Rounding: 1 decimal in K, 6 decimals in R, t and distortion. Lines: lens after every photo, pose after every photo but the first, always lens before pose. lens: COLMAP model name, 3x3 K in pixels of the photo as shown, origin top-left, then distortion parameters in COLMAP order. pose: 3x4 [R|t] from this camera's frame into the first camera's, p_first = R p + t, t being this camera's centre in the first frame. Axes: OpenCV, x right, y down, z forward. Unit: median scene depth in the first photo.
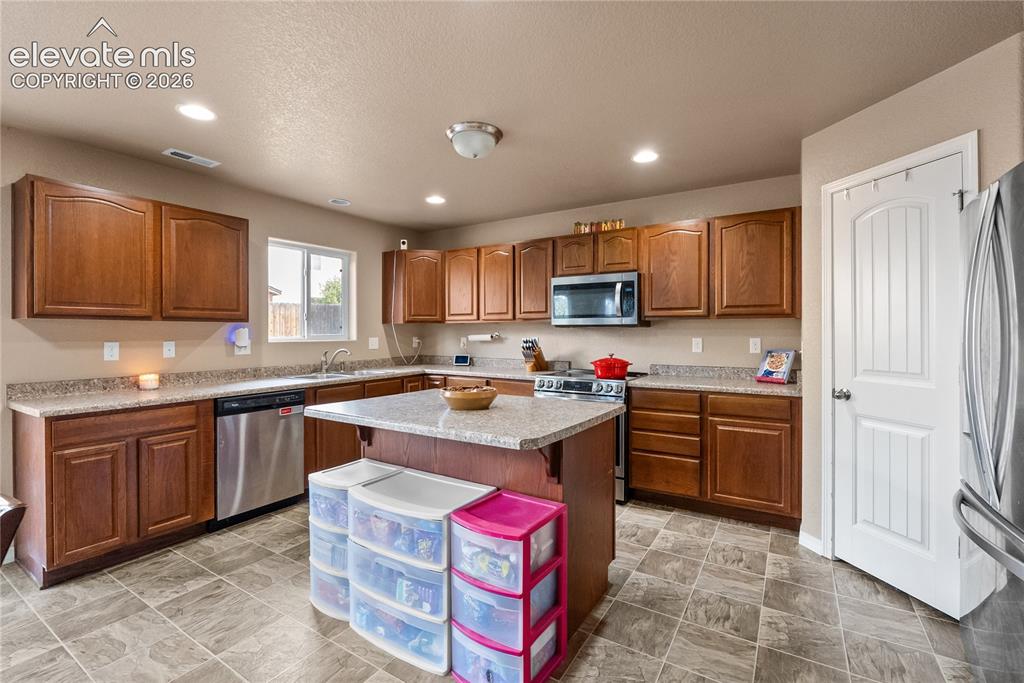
lens RADIAL K [[456.6, 0, 510.4], [0, 456.6, 338.2], [0, 0, 1]] dist [-0.002153, -0.000183]
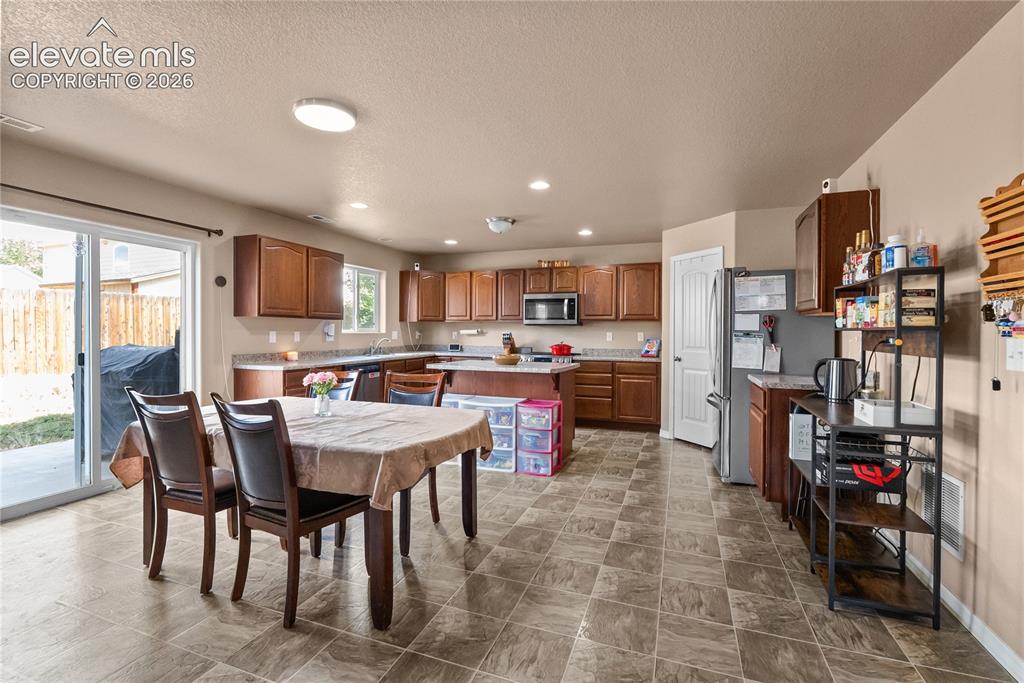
lens RADIAL K [[456.6, 0, 512.2], [0, 456.6, 338.0], [0, 0, 1]] dist [-0.002153, -0.000183]
pose [[0.979653, 0.005169, 0.200631, -0.307480], [-0.005554, 0.999984, 0.001356, 0.021408], [-0.200621, -0.002443, 0.979666, -0.636418]]
